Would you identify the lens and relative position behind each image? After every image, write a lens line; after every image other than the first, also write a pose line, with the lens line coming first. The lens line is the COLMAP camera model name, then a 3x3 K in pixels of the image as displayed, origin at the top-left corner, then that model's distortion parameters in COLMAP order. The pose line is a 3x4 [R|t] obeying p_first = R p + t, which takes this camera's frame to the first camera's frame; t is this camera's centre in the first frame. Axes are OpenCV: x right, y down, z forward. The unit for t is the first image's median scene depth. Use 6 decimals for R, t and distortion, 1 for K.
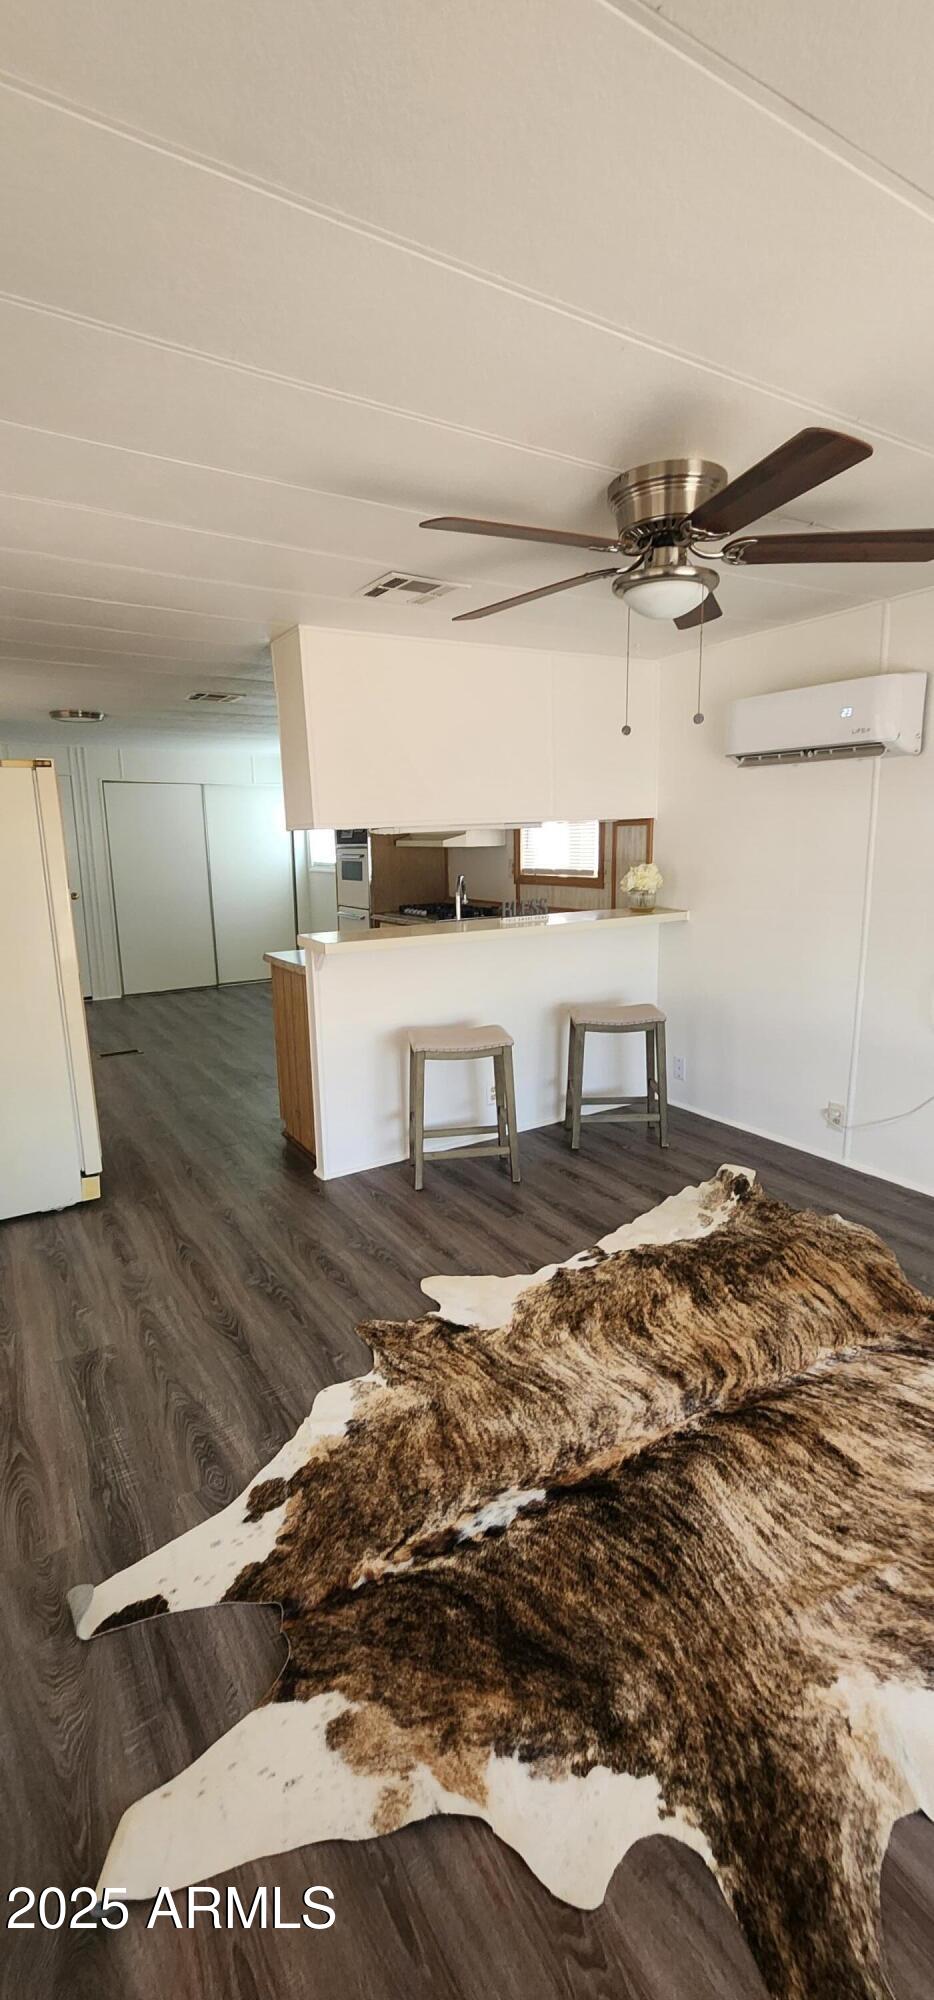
lens RADIAL K [[828.4, 0, 460.0], [0, 828.4, 987.7], [0, 0, 1]] dist [0.005626, -0.000913]
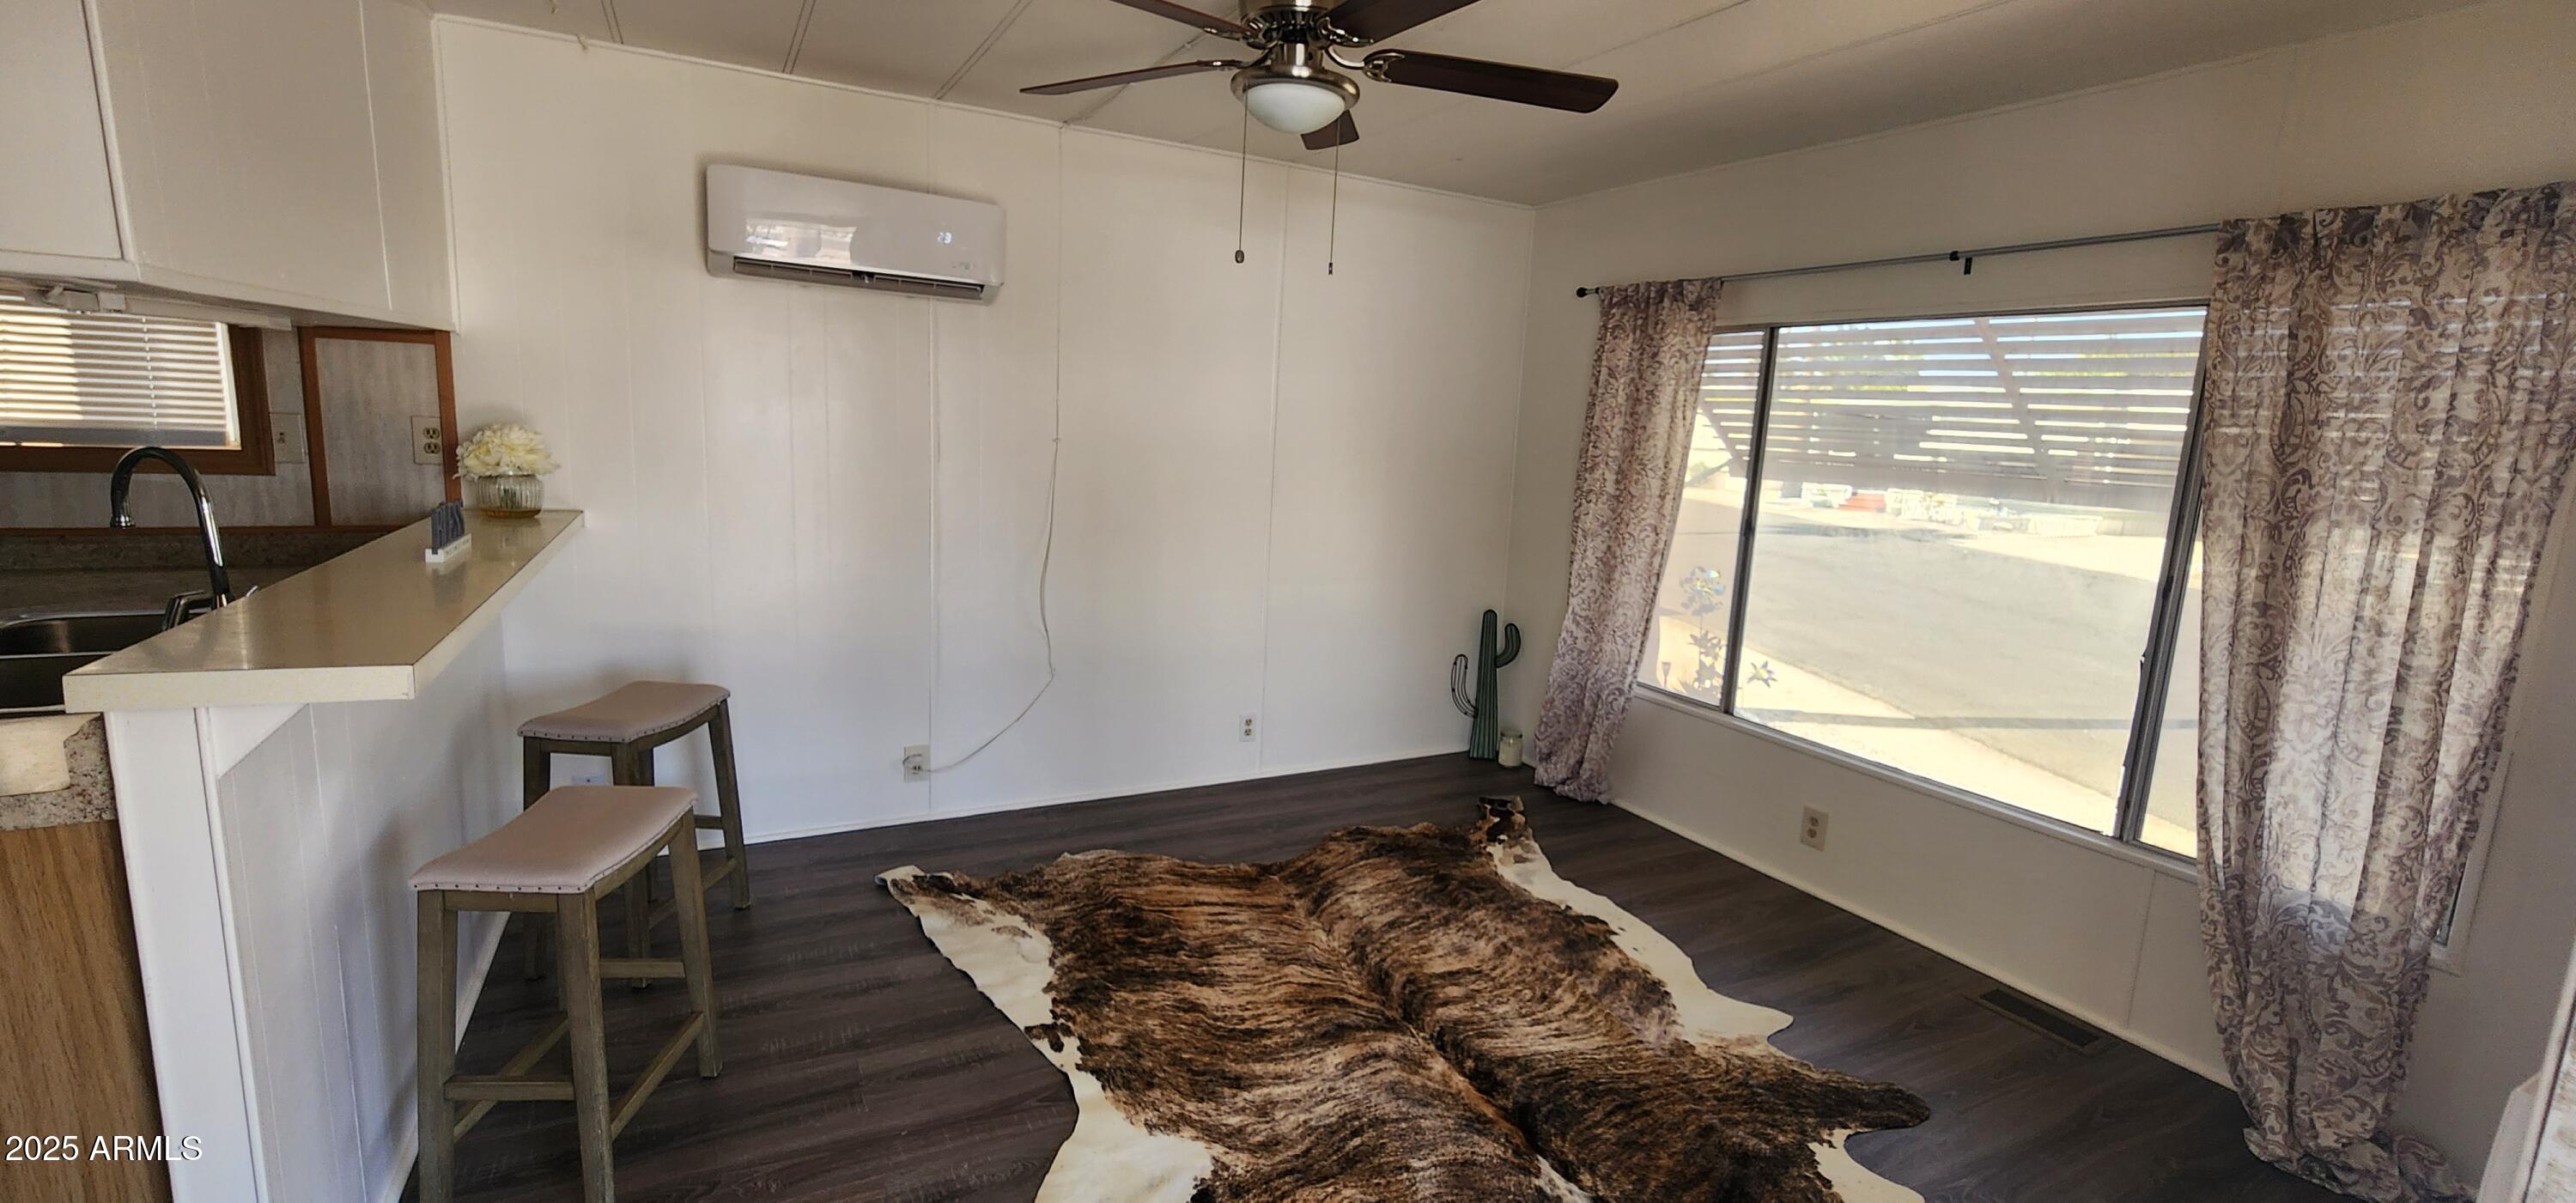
lens RADIAL K [[1067.0, 0, 1303.9], [0, 1067.0, 599.1], [0, 0, 1]] dist [0.005626, -0.000913]
pose [[0.052081, -0.139021, 0.988919, -0.676025], [0.128140, 0.983007, 0.131441, -0.108761], [-0.990388, 0.119874, 0.069011, 0.783281]]
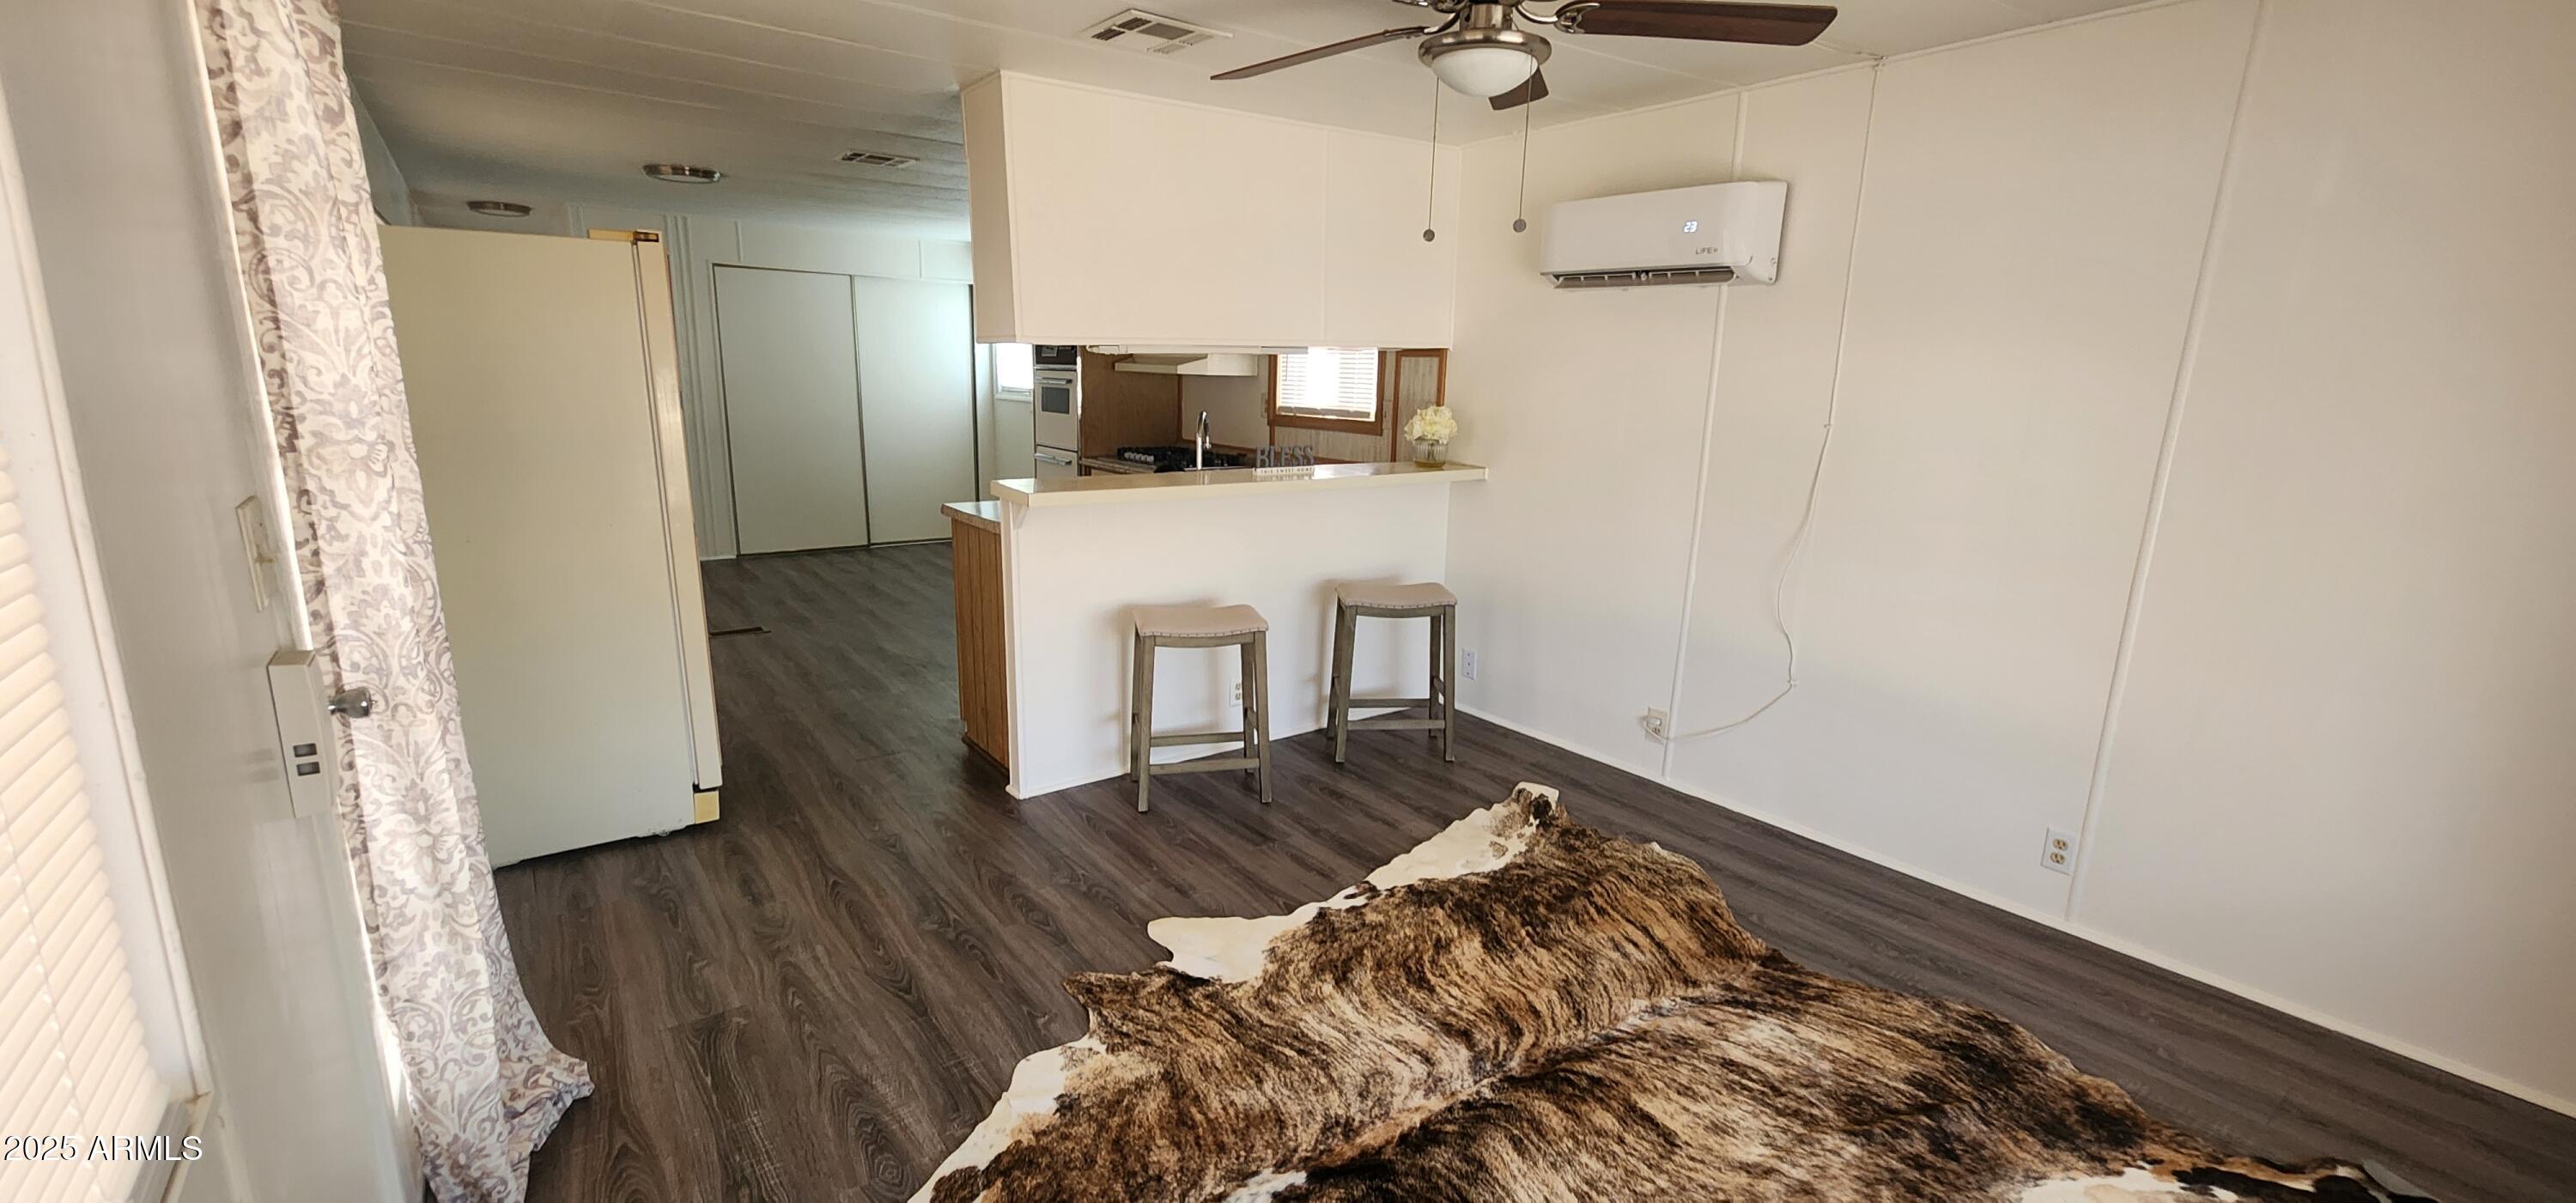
lens RADIAL K [[1067.0, 0, 1278.3], [0, 1067.0, 599.6], [0, 0, 1]] dist [0.005626, -0.000913]
pose [[0.995635, 0.023359, 0.090359, -0.023224], [-0.026751, 0.998975, 0.036520, 0.003682], [-0.089413, -0.038778, 0.995239, -0.015436]]
